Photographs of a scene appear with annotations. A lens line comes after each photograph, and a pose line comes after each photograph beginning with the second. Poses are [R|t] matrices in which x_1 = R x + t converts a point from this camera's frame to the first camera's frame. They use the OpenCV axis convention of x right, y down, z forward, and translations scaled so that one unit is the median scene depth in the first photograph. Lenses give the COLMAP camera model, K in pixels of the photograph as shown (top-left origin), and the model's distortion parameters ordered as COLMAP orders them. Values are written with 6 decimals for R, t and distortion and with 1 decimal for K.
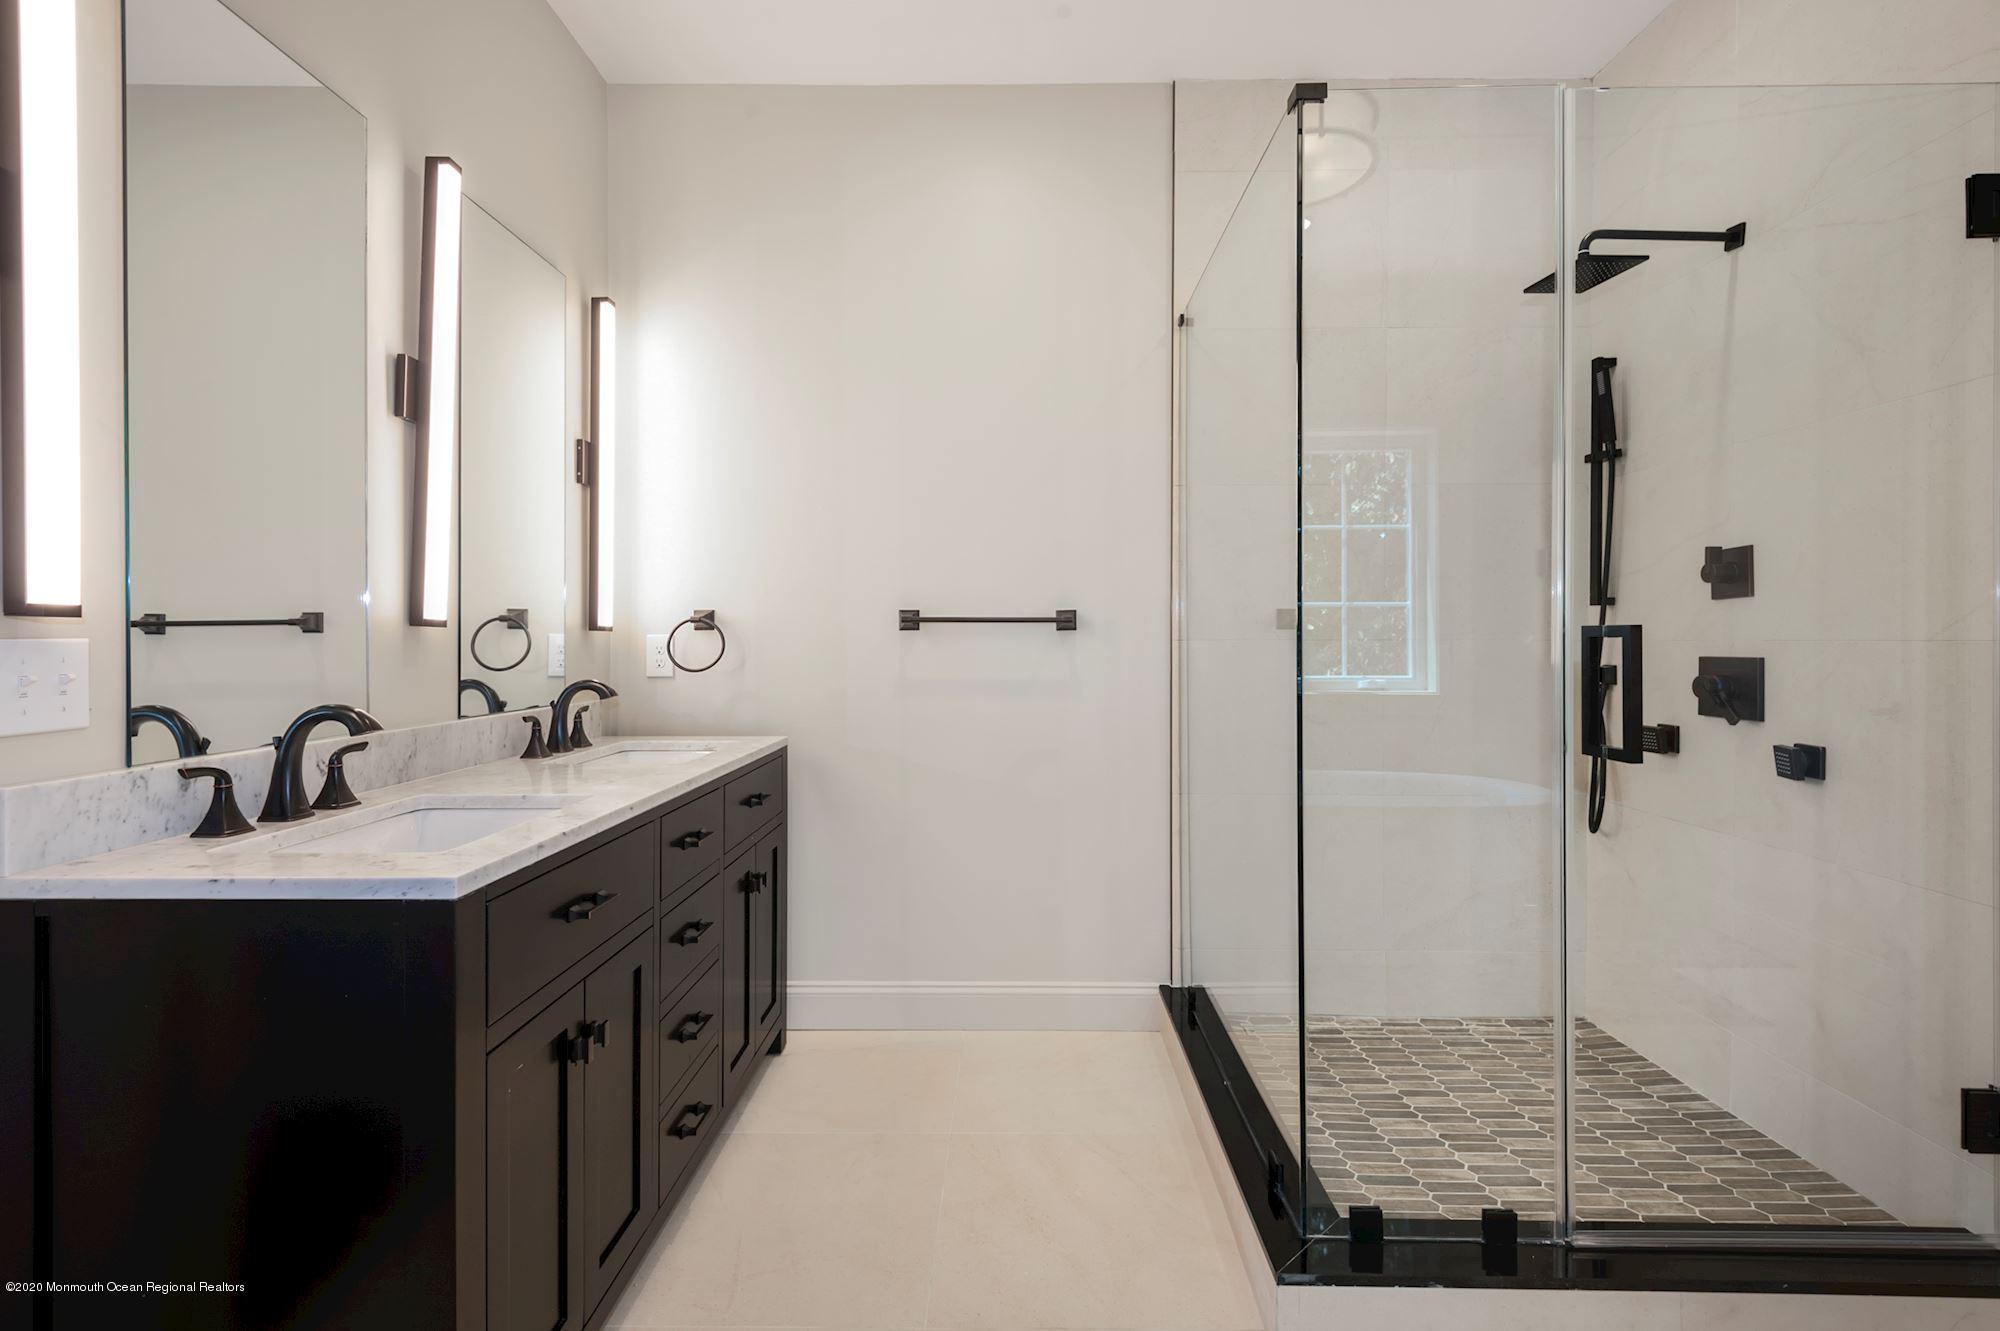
lens RADIAL K [[942.2, 0, 944.0], [0, 942.2, 646.1], [0, 0, 1]] dist [-0.002194, -0.002746]
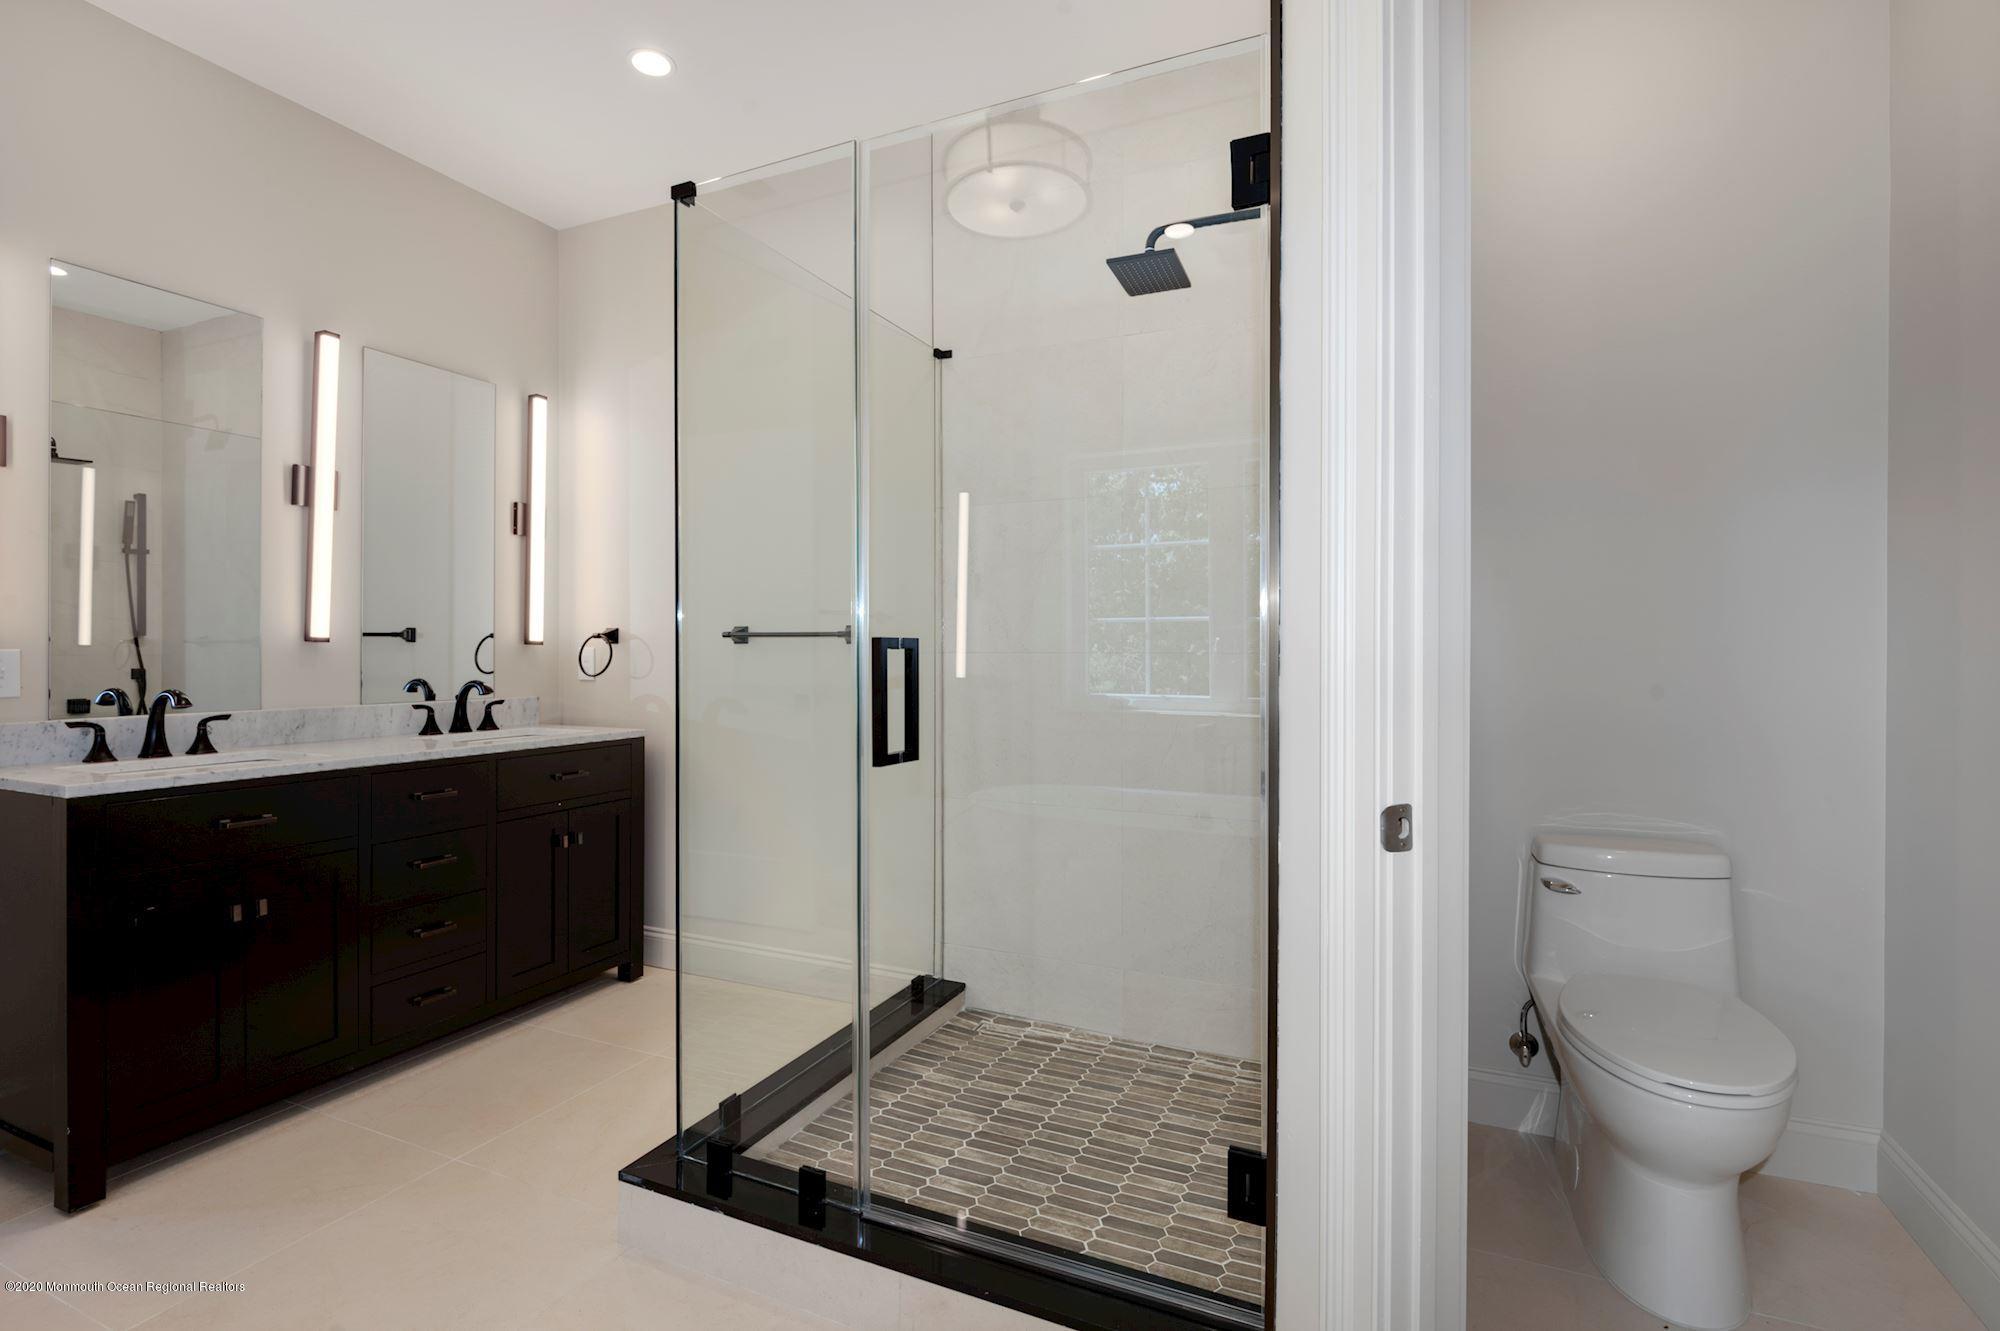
lens RADIAL K [[942.2, 0, 980.7], [0, 942.2, 647.6], [0, 0, 1]] dist [-0.002194, -0.002746]
pose [[0.916596, 0.001662, -0.399812, 0.864309], [-0.007142, 0.999900, -0.012218, -0.000511], [0.399752, 0.014054, 0.916516, 0.038271]]
